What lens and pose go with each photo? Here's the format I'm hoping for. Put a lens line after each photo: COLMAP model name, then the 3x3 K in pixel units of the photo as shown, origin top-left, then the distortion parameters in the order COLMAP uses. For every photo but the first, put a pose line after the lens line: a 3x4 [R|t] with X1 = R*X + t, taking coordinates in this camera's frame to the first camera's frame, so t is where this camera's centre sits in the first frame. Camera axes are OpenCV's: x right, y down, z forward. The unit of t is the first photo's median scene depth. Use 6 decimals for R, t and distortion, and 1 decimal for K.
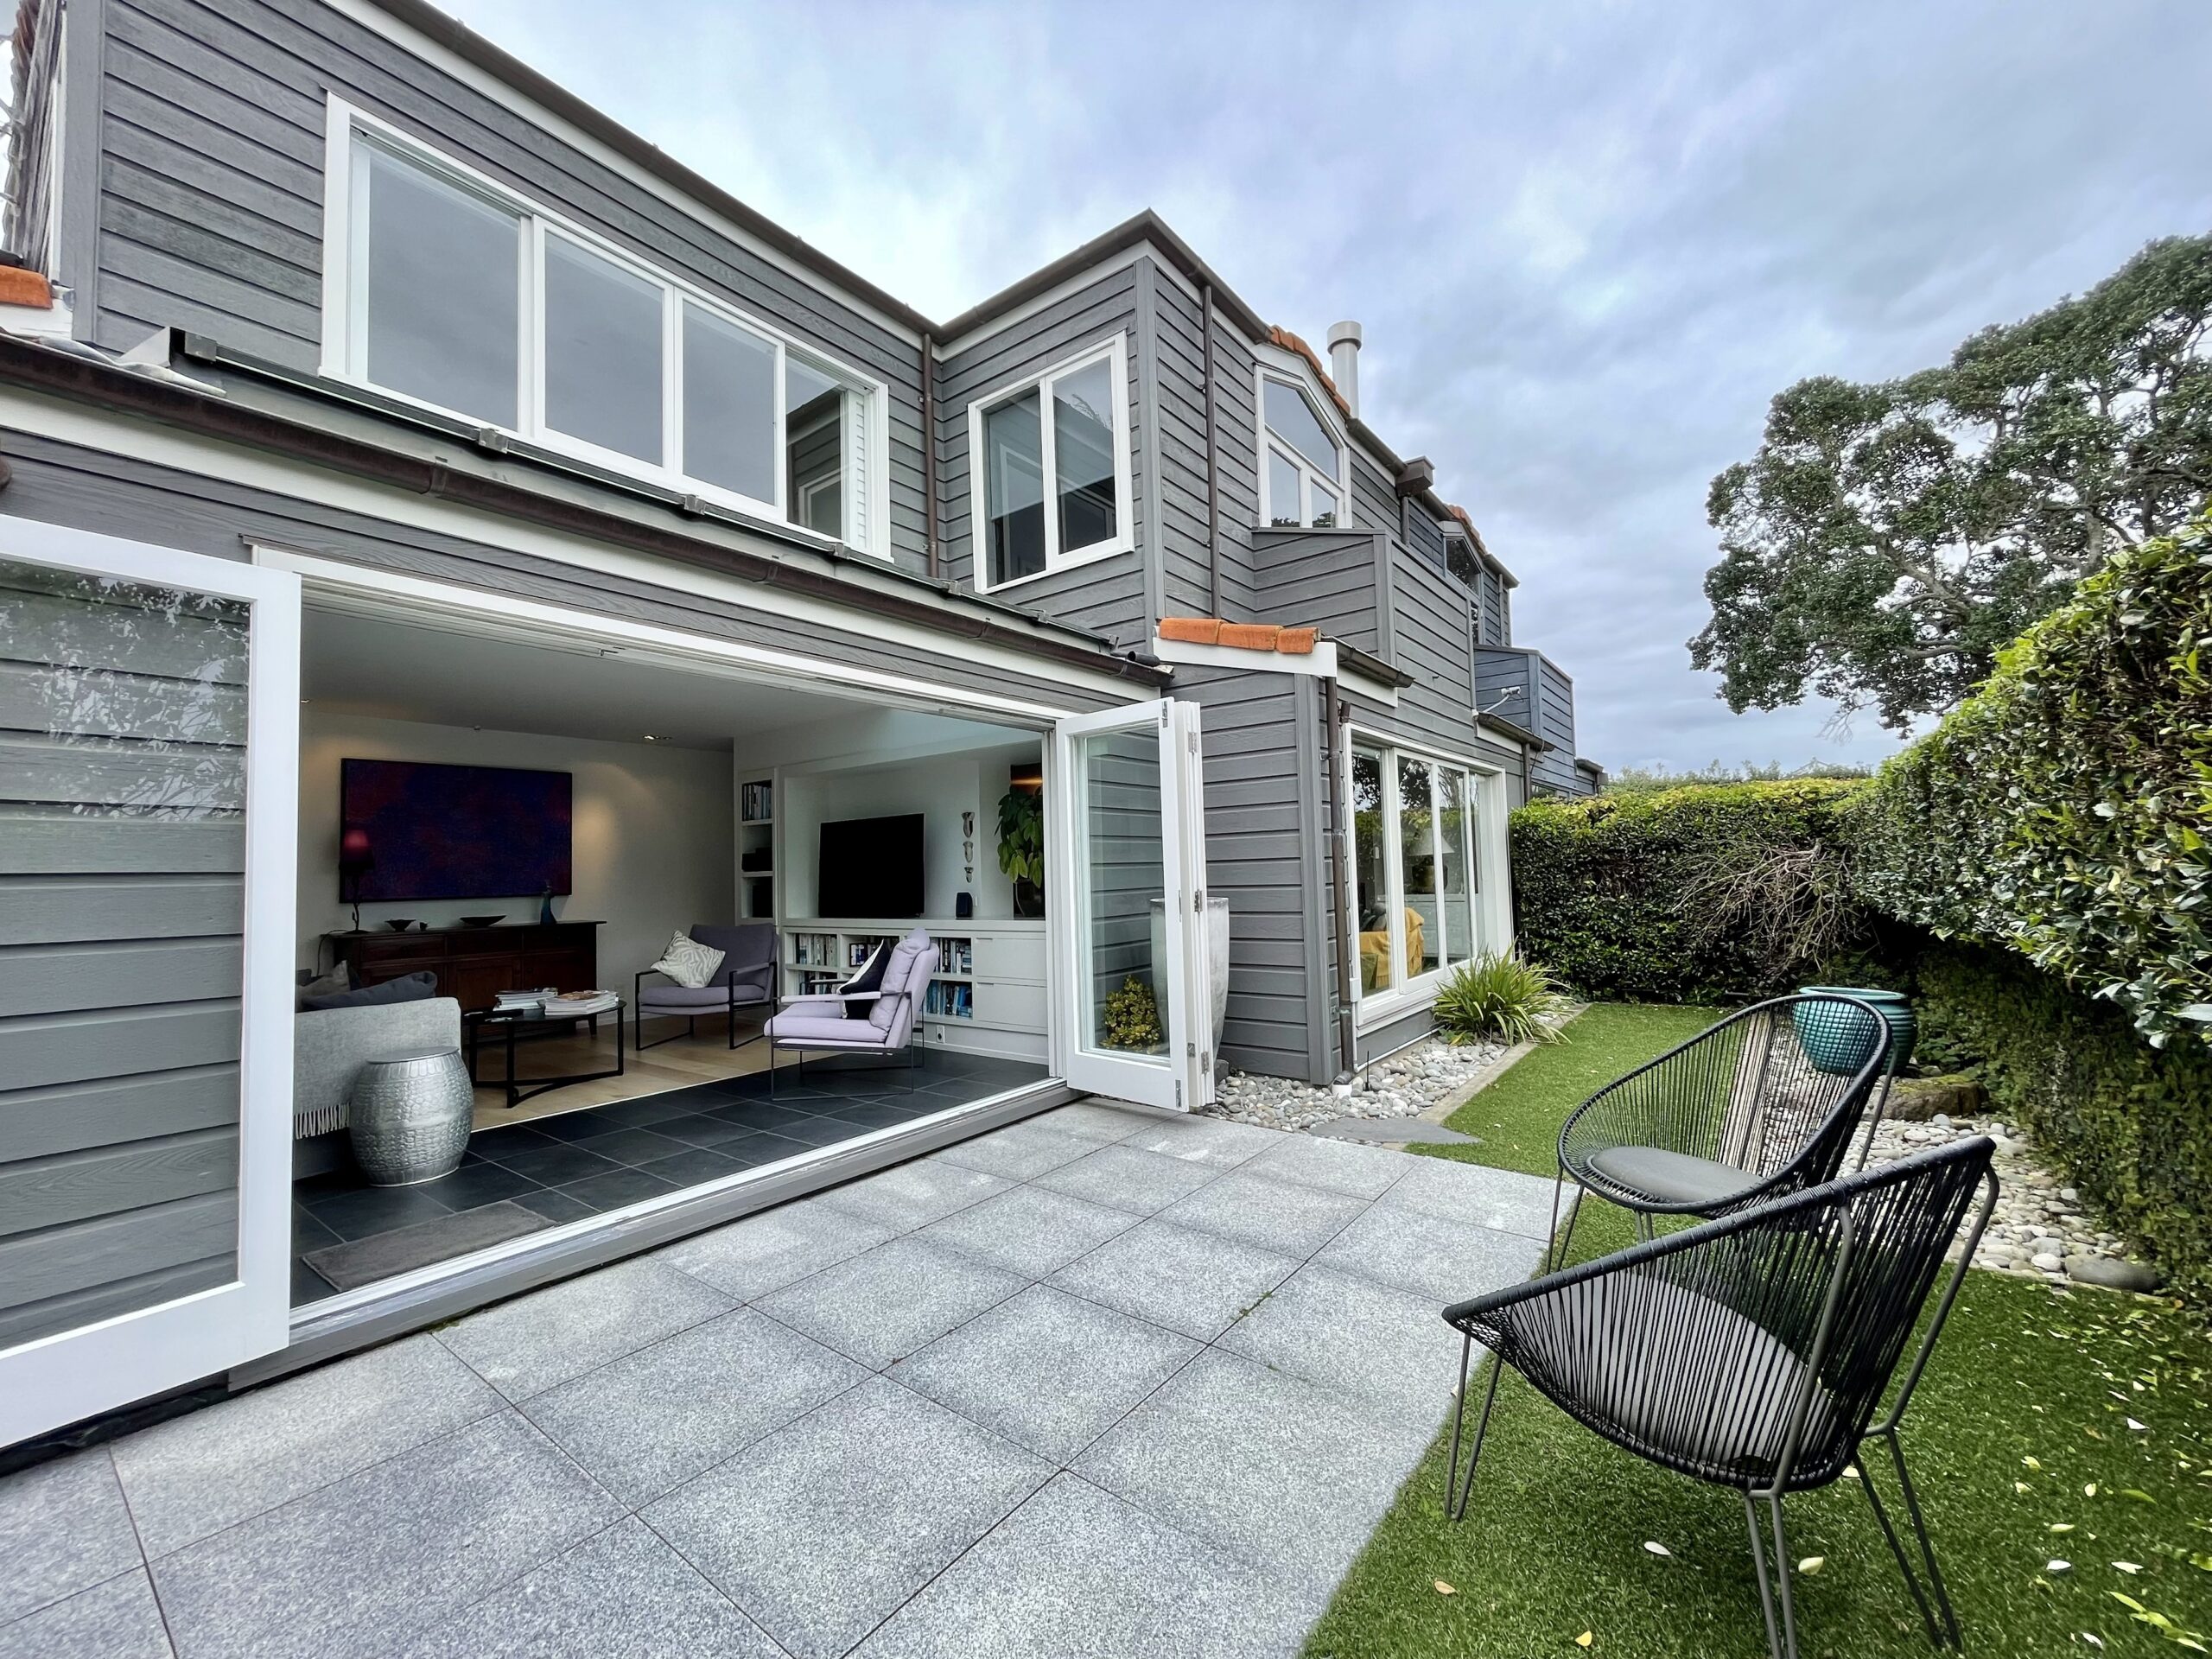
lens RADIAL K [[893.7, 0, 1107.5], [0, 893.7, 827.3], [0, 0, 1]] dist [-0.004460, 0.001767]
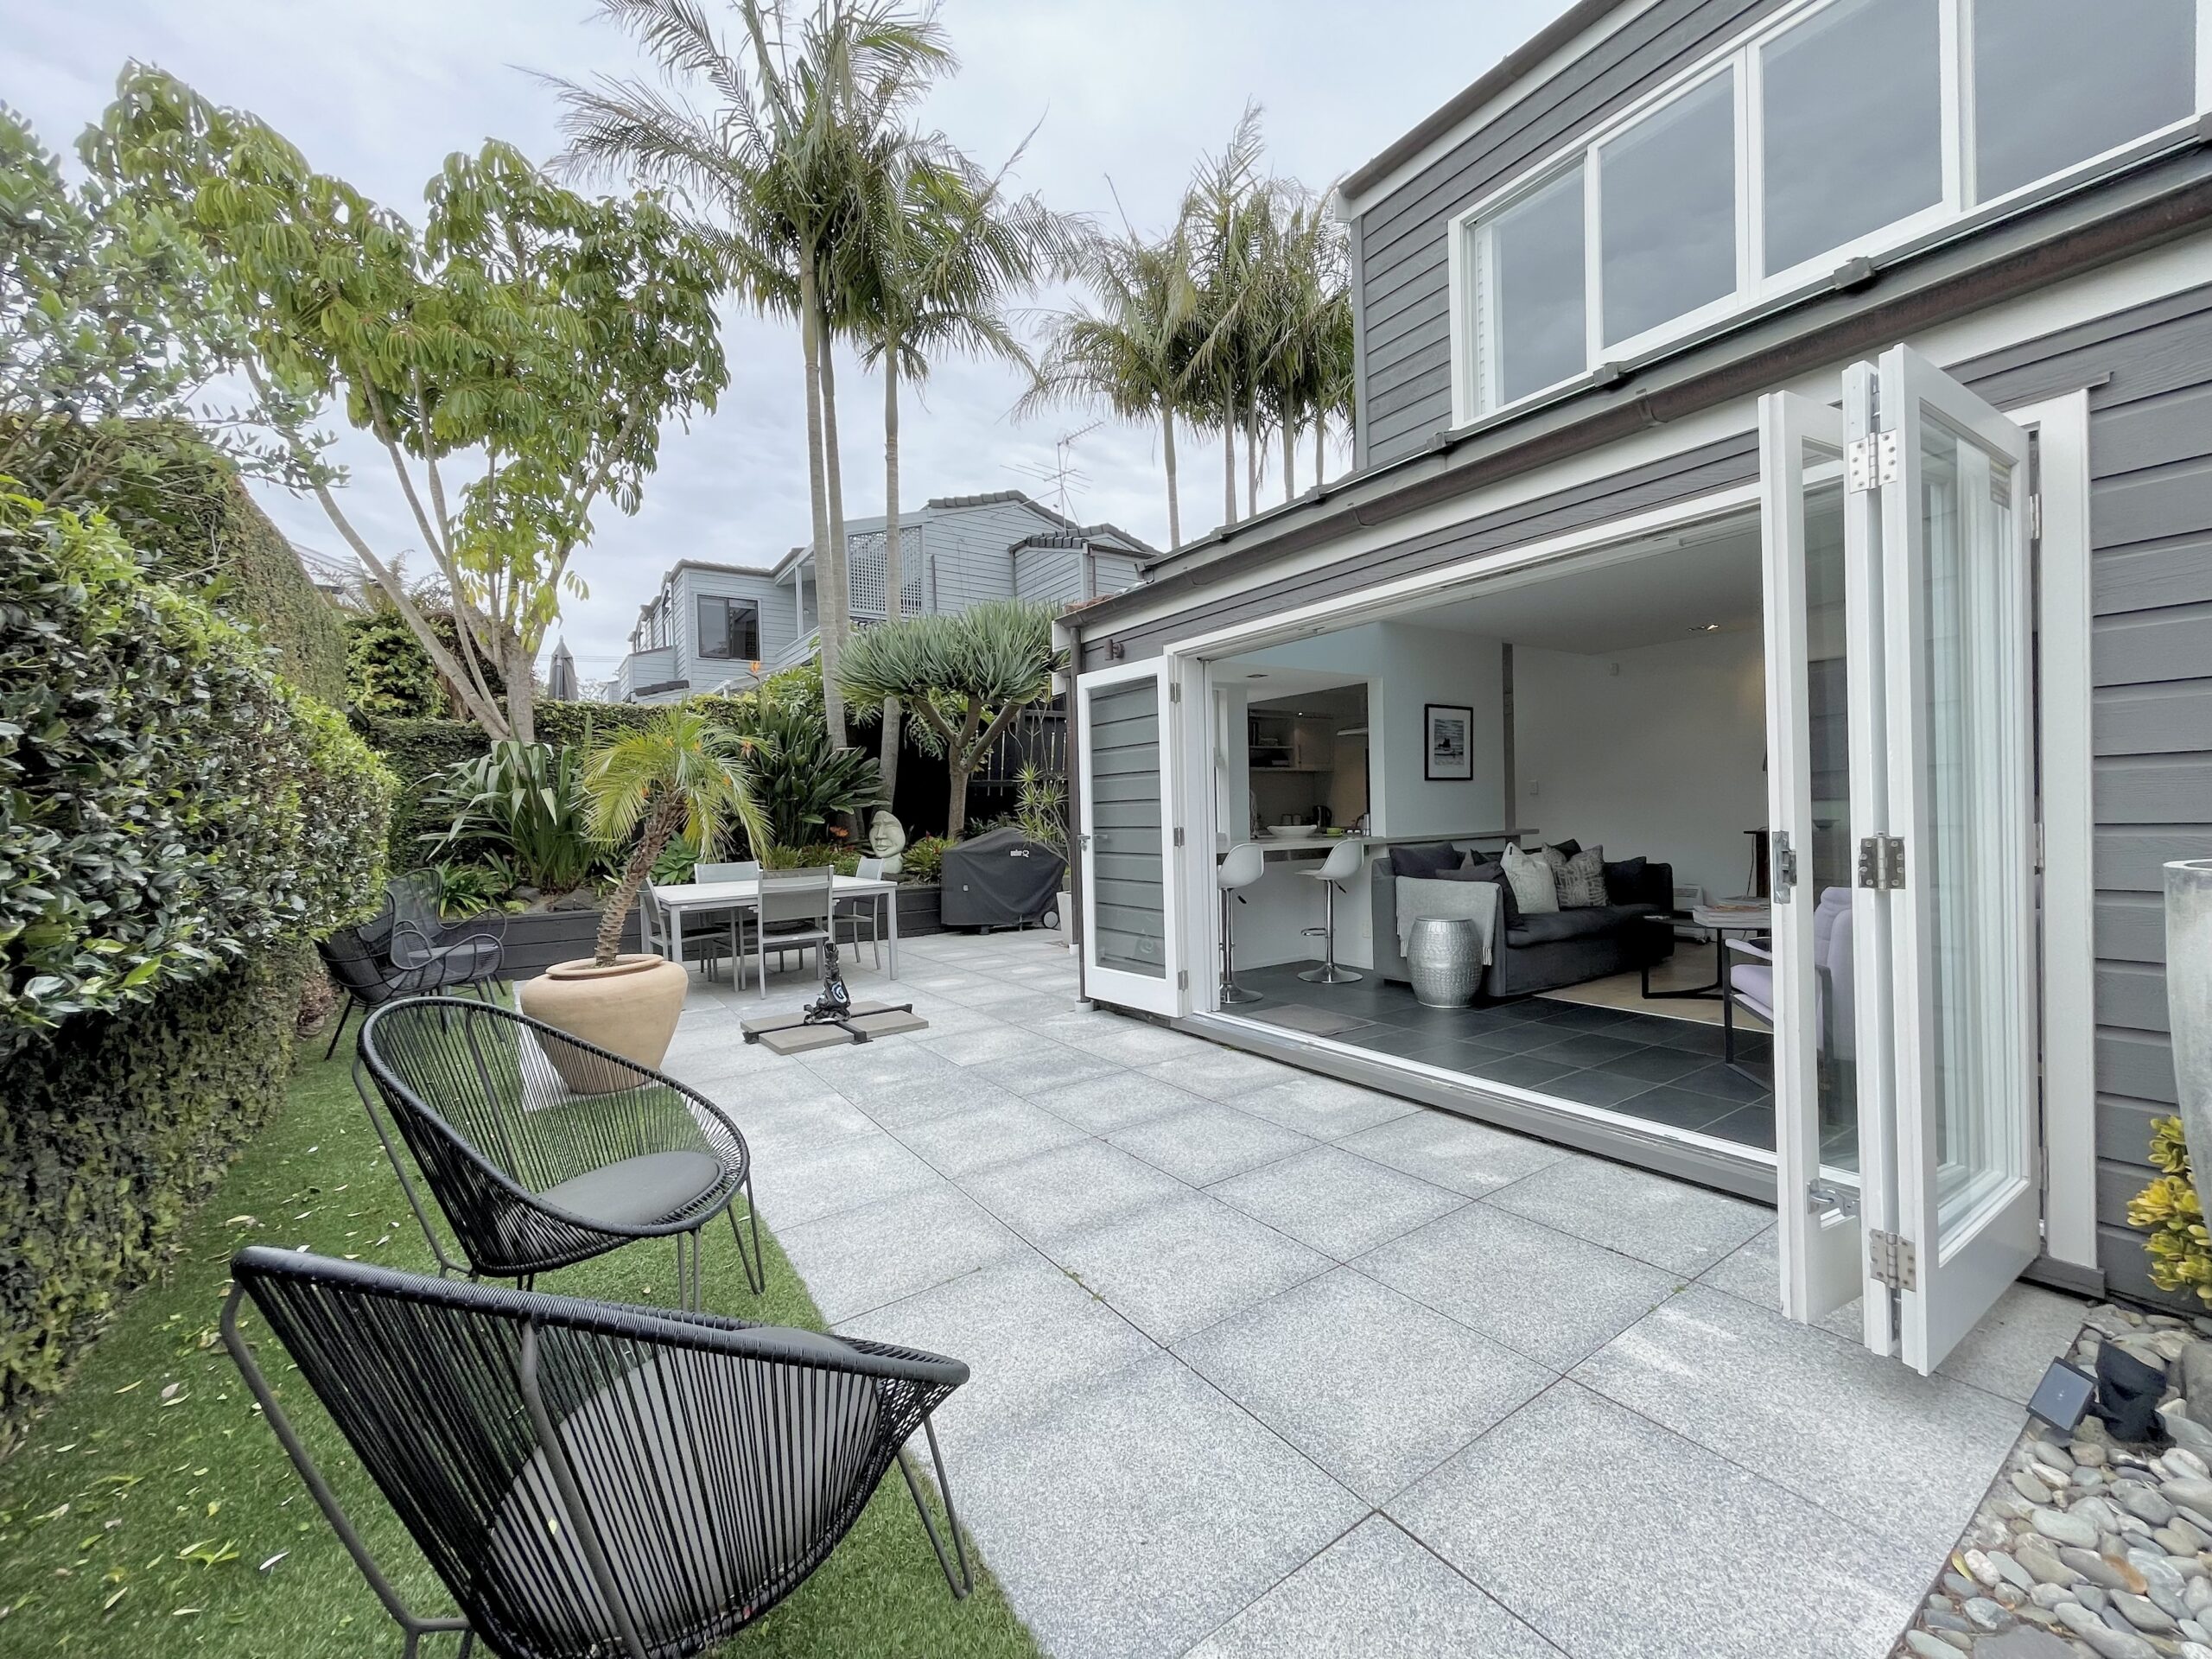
lens RADIAL K [[893.7, 0, 1103.6], [0, 893.7, 828.7], [0, 0, 1]] dist [-0.004460, 0.001767]
pose [[-0.321583, 0.052360, -0.945433, 0.437591], [0.084627, 0.996063, 0.026379, 0.020338], [0.943092, -0.071526, -0.324748, 0.590873]]
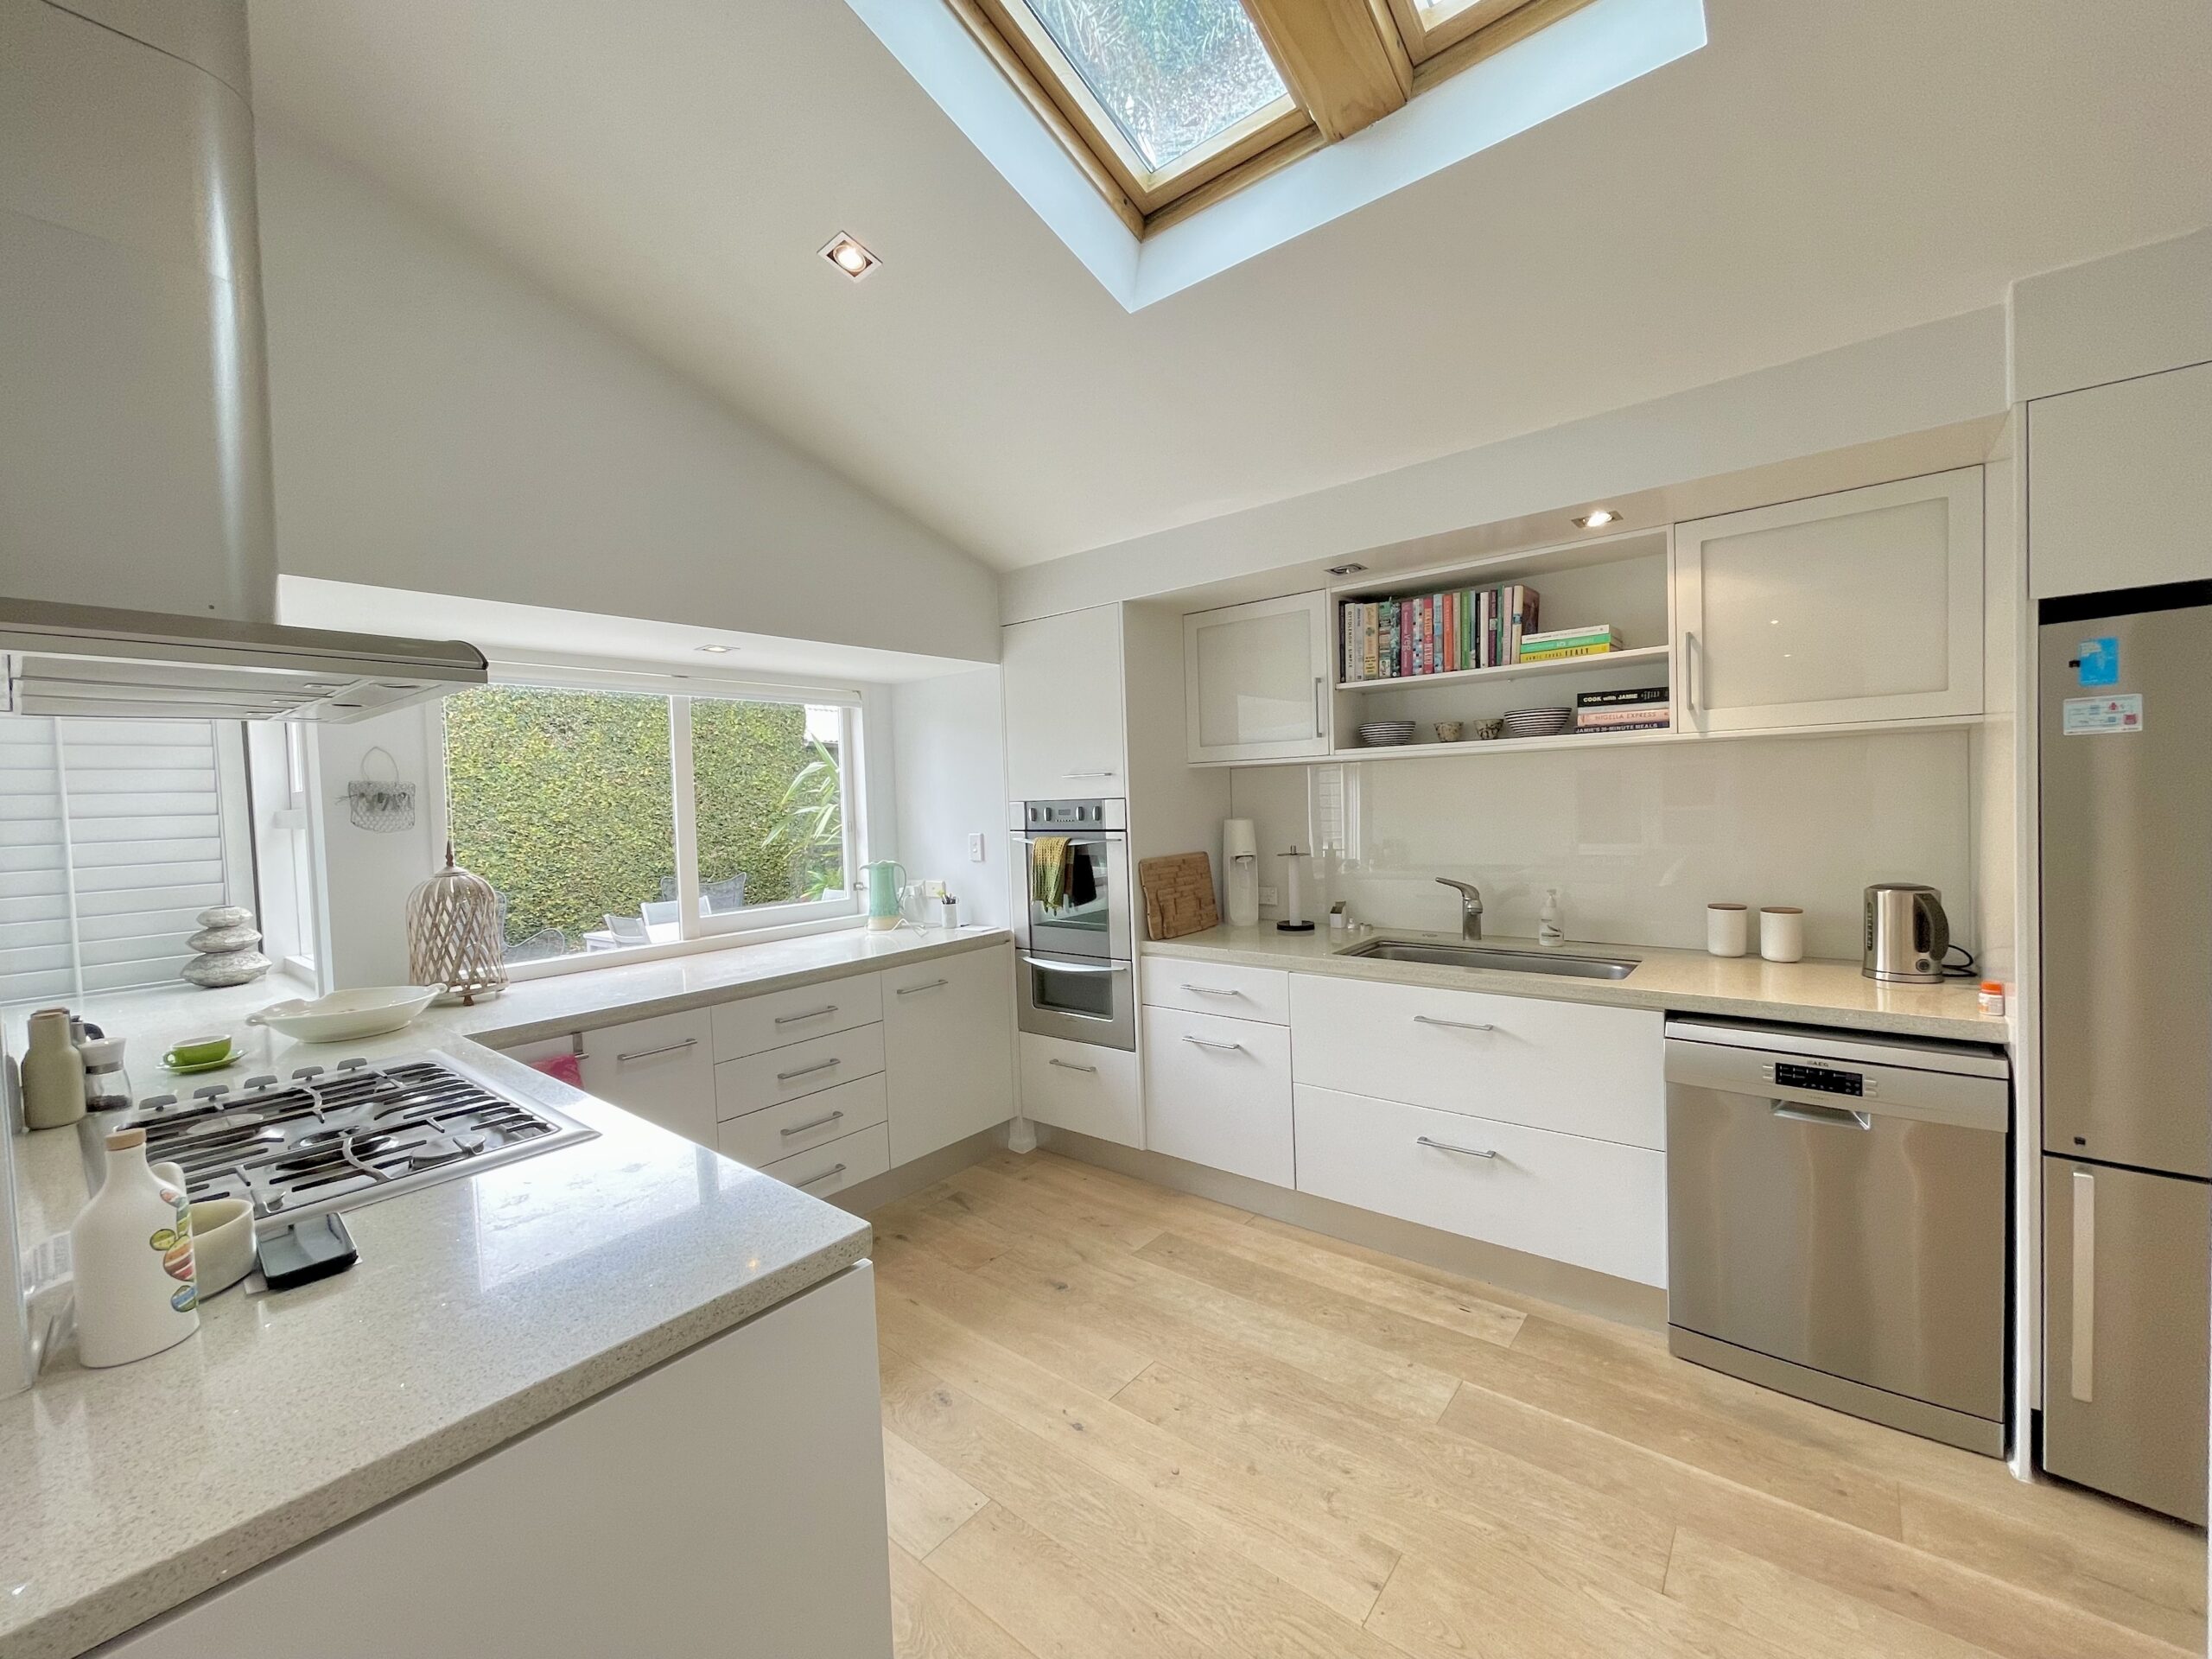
lens RADIAL K [[893.7, 0, 1112.5], [0, 893.7, 833.4], [0, 0, 1]] dist [-0.004460, 0.001767]
pose [[-0.997431, 0.060658, 0.038099, -1.029348], [0.060275, 0.998120, -0.011106, 0.017470], [-0.038701, -0.008781, -0.999212, 0.826874]]
